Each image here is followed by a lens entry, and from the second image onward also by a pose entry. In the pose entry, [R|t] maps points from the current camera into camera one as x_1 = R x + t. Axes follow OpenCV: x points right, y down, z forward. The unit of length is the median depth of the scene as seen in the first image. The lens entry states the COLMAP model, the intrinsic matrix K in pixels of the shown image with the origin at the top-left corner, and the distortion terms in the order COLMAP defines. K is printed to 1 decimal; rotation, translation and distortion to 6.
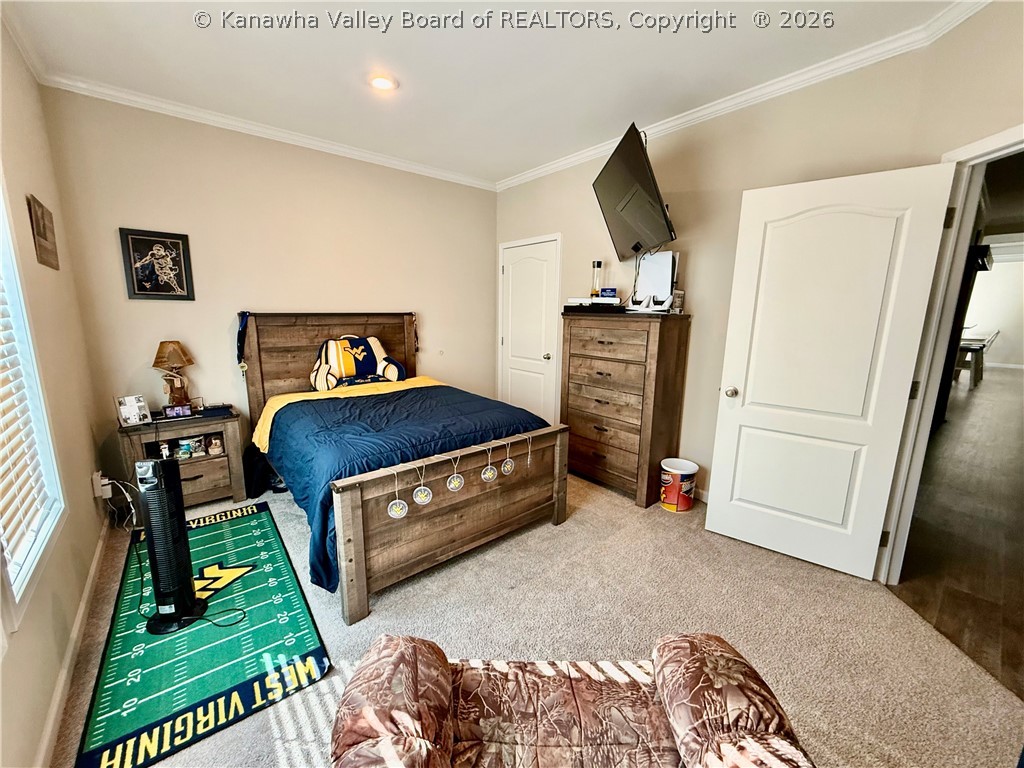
lens RADIAL K [[409.1, 0, 509.2], [0, 409.1, 383.2], [0, 0, 1]] dist [0.000566, 0.000213]
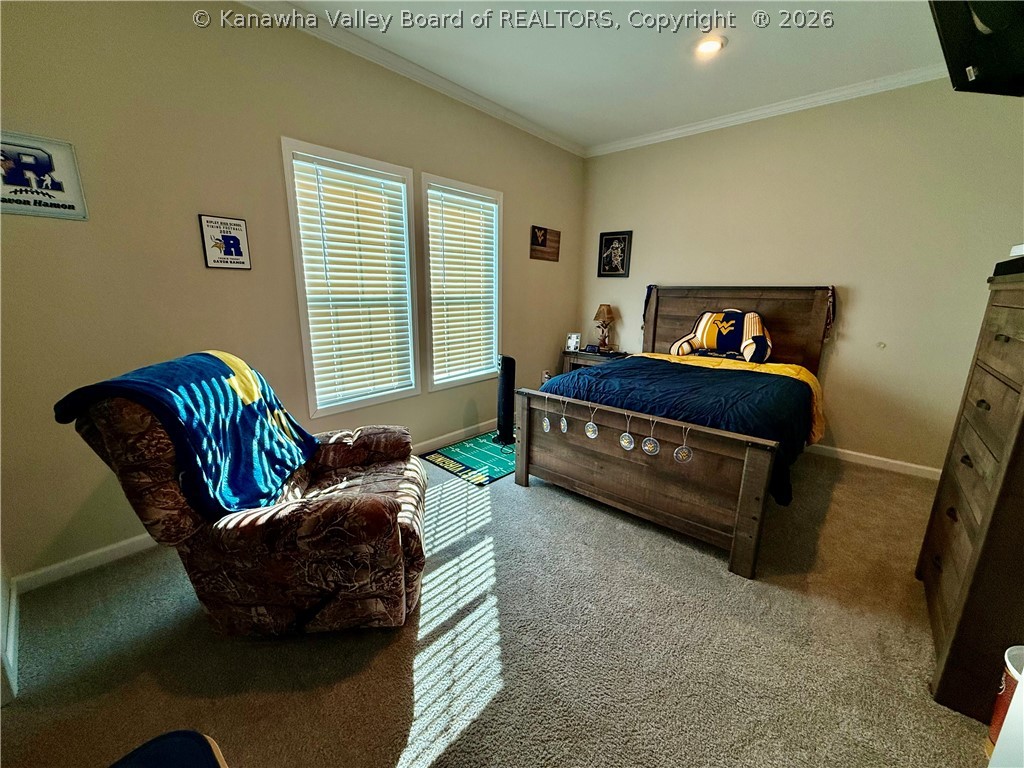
lens RADIAL K [[409.1, 0, 509.2], [0, 409.1, 383.2], [0, 0, 1]] dist [0.000566, 0.000213]
pose [[0.150447, 0.214033, -0.965171, 0.666468], [-0.190522, 0.964260, 0.184133, -0.031971], [0.970086, 0.156184, 0.185847, 0.419680]]
